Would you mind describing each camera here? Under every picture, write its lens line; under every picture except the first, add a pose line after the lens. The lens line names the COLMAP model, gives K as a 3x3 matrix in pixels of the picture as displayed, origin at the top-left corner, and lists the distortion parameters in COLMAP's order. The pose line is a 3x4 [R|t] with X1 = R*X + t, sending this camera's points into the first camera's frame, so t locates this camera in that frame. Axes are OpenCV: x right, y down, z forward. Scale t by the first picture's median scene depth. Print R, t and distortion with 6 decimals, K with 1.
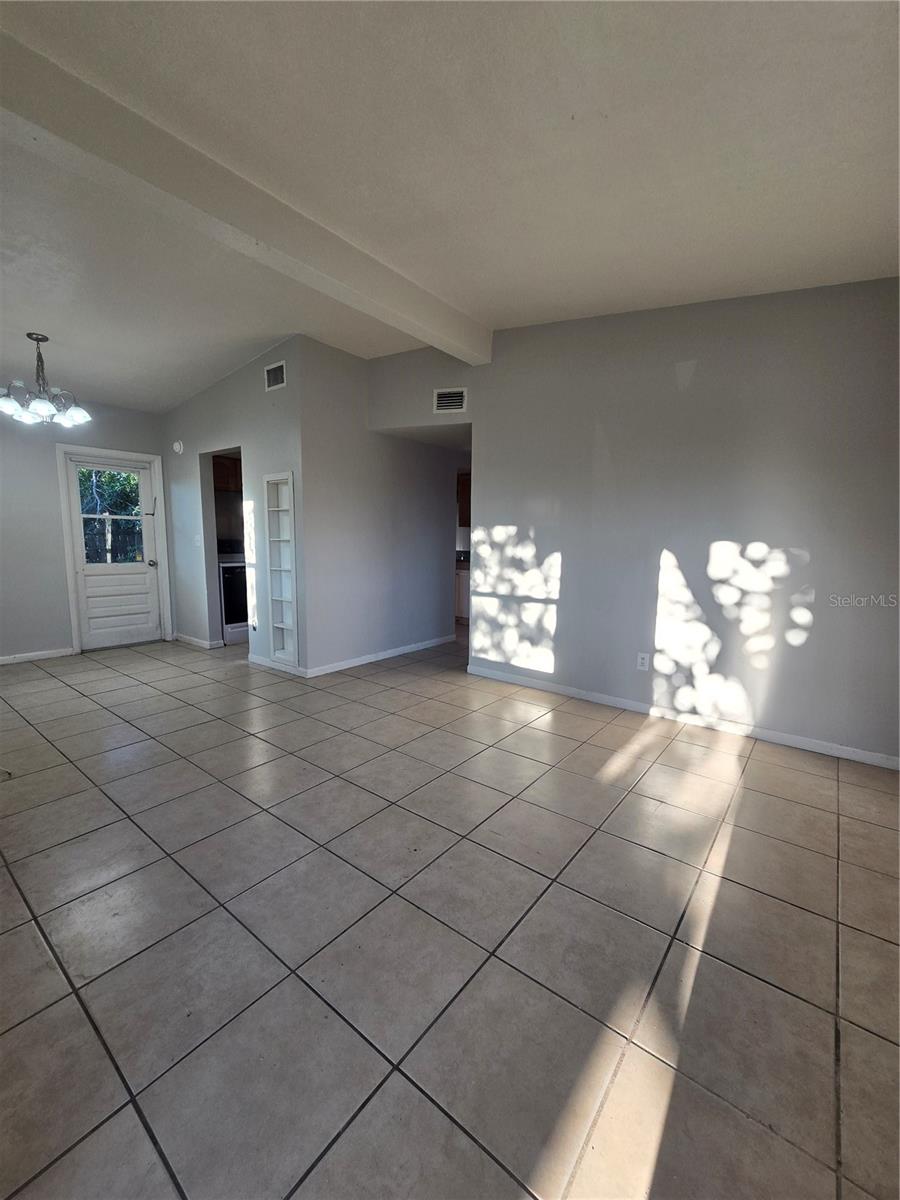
lens RADIAL K [[494.3, 0, 441.5], [0, 494.3, 603.4], [0, 0, 1]] dist [-0.005090, 0.001545]
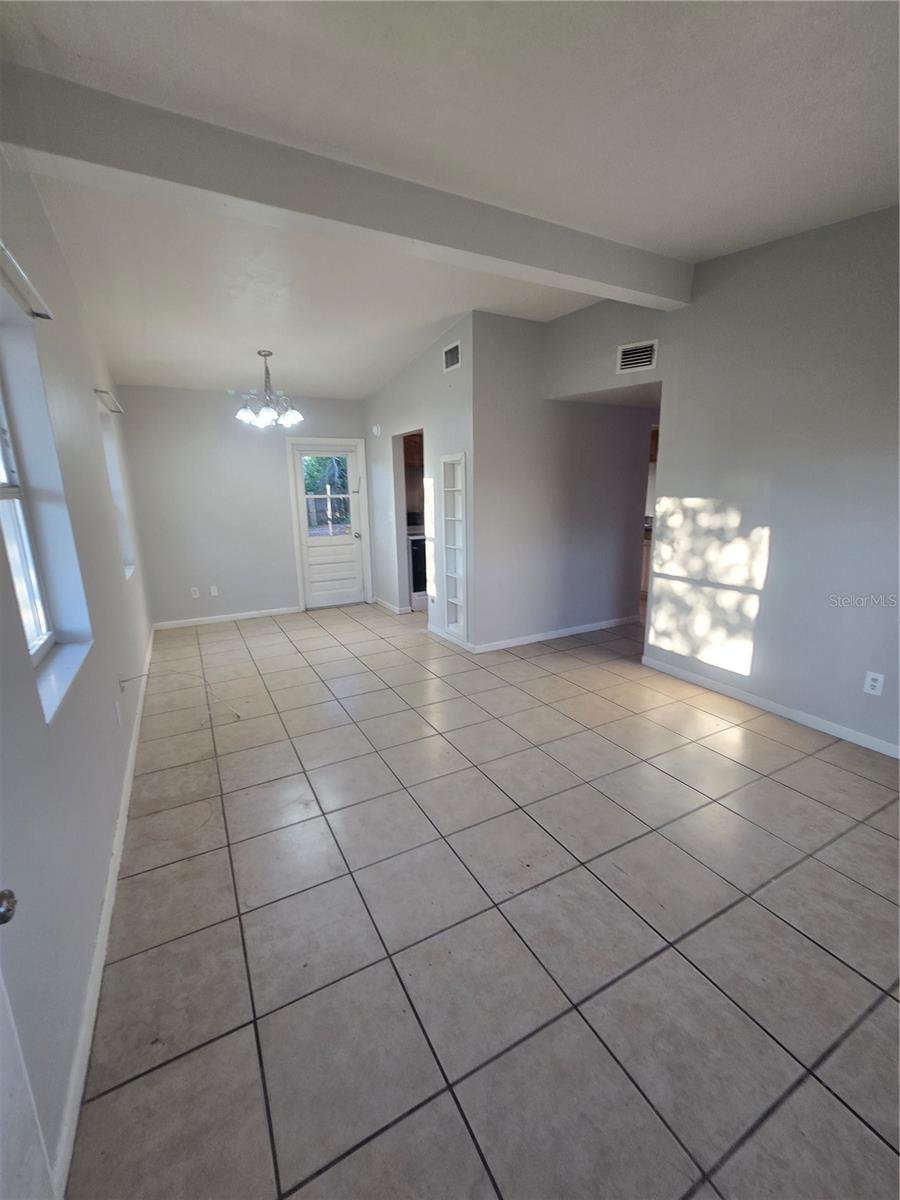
lens RADIAL K [[494.3, 0, 441.6], [0, 494.3, 598.4], [0, 0, 1]] dist [-0.005090, 0.001545]
pose [[0.914693, 0.056496, -0.400180, 0.075385], [-0.019760, 0.995249, 0.095340, -0.062643], [0.403665, -0.079299, 0.911464, 0.029980]]
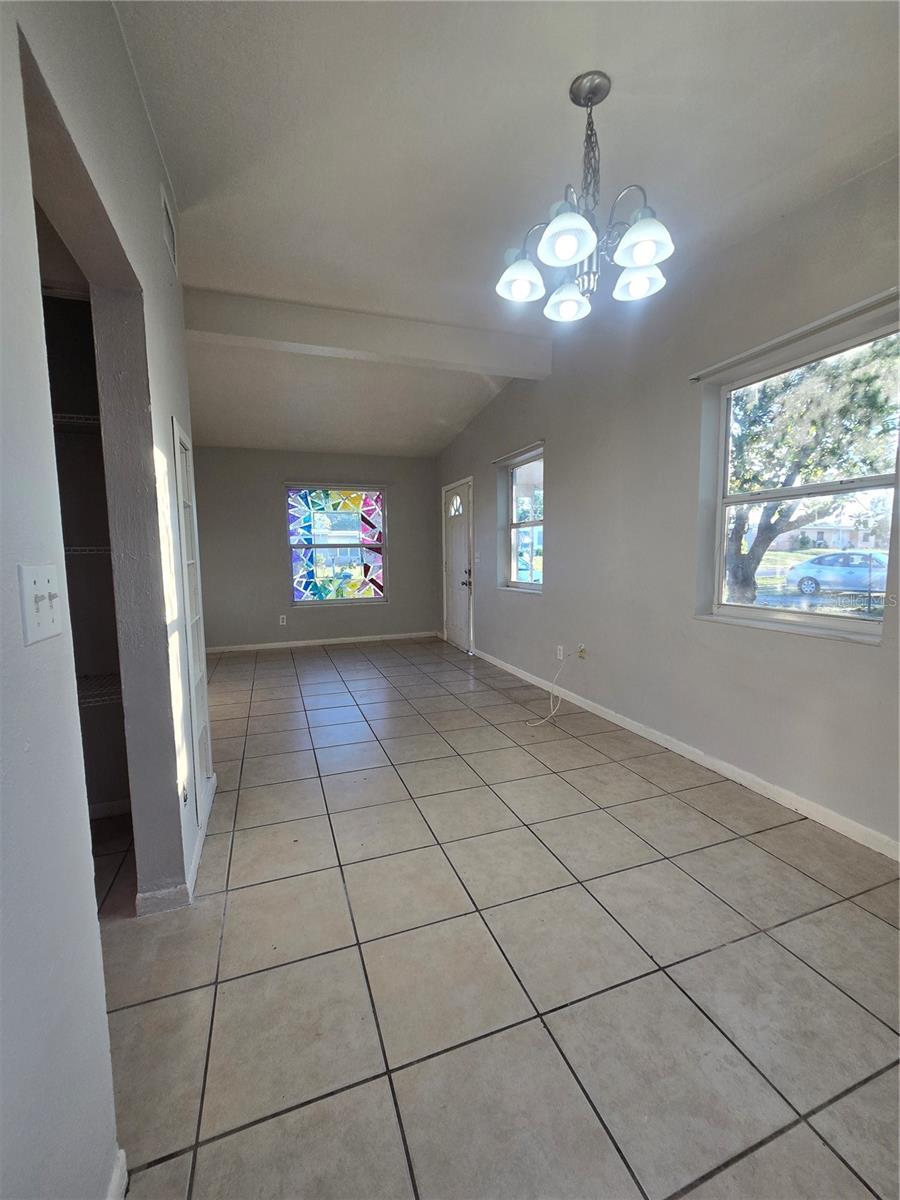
lens RADIAL K [[494.3, 0, 448.8], [0, 494.3, 601.0], [0, 0, 1]] dist [-0.005090, 0.001545]
pose [[-0.851842, -0.053686, 0.521040, -1.127902], [0.070052, 0.974121, 0.214897, -0.224884], [-0.519093, 0.219558, -0.826037, 1.726541]]
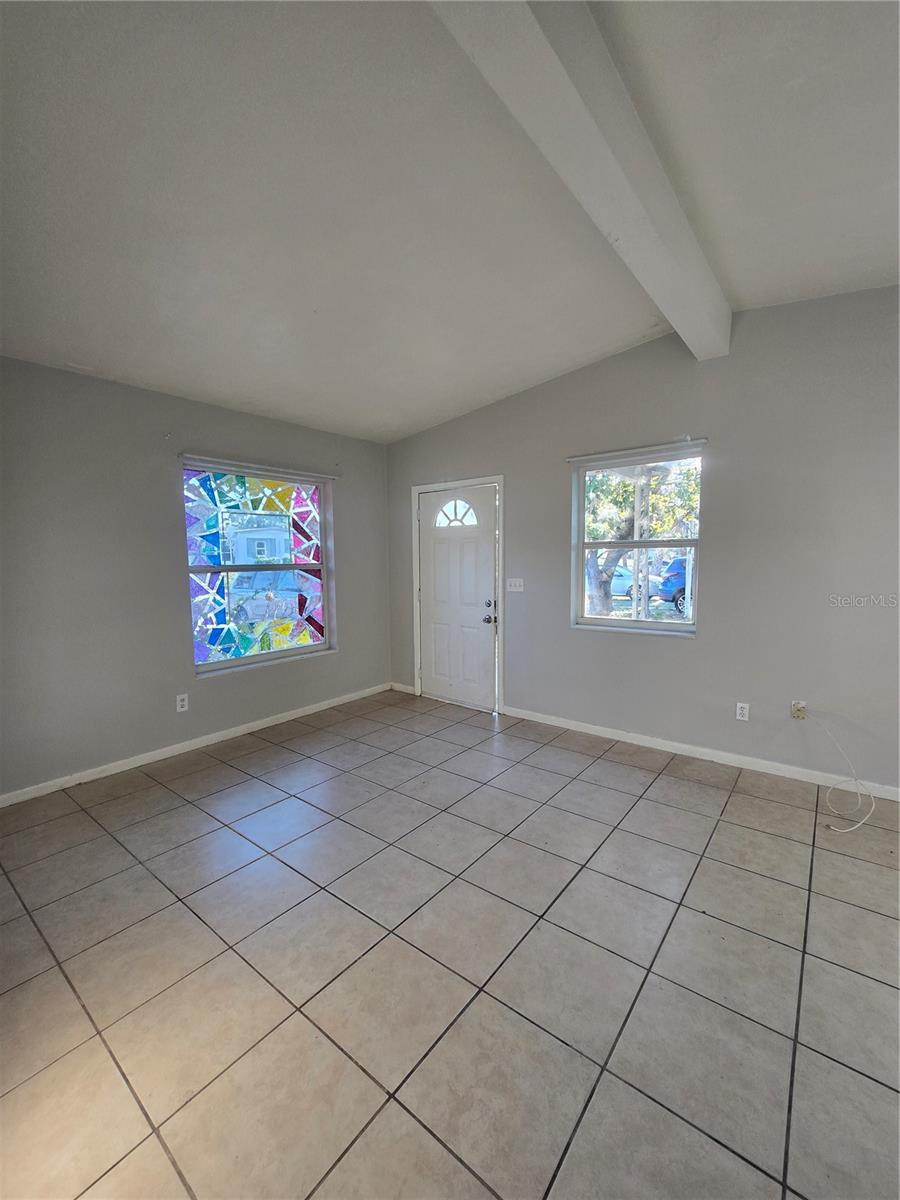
lens RADIAL K [[494.3, 0, 448.3], [0, 494.3, 601.2], [0, 0, 1]] dist [-0.005090, 0.001545]
pose [[-0.999957, -0.004590, -0.008078, -0.090735], [-0.006235, 0.976092, 0.217269, -0.233125], [0.006888, 0.217310, -0.976078, 1.470900]]
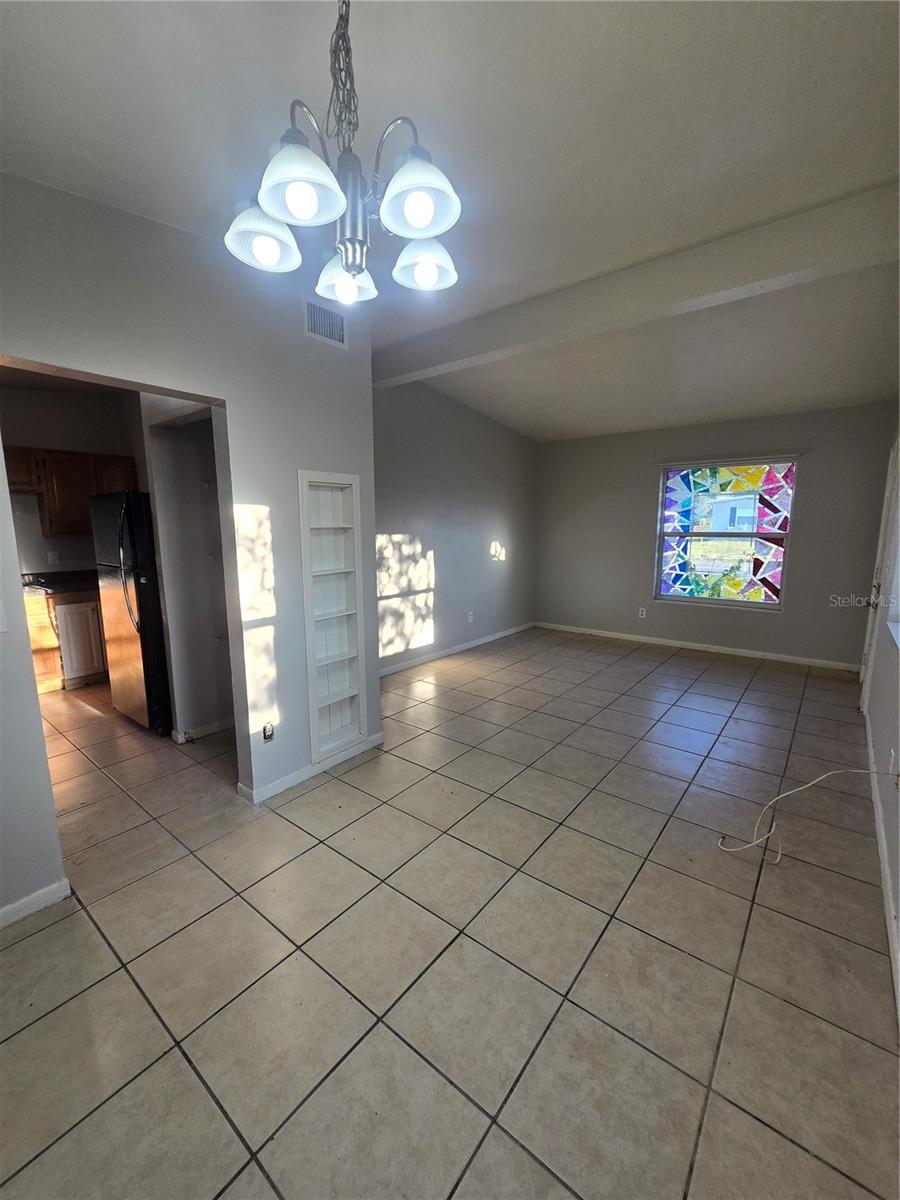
lens RADIAL K [[494.3, 0, 450.2], [0, 494.3, 602.3], [0, 0, 1]] dist [-0.005090, 0.001545]
pose [[-0.002659, -0.171990, 0.985095, -1.365350], [0.132511, 0.976351, 0.170821, -0.224520], [-0.991178, 0.130991, 0.020194, 1.116339]]
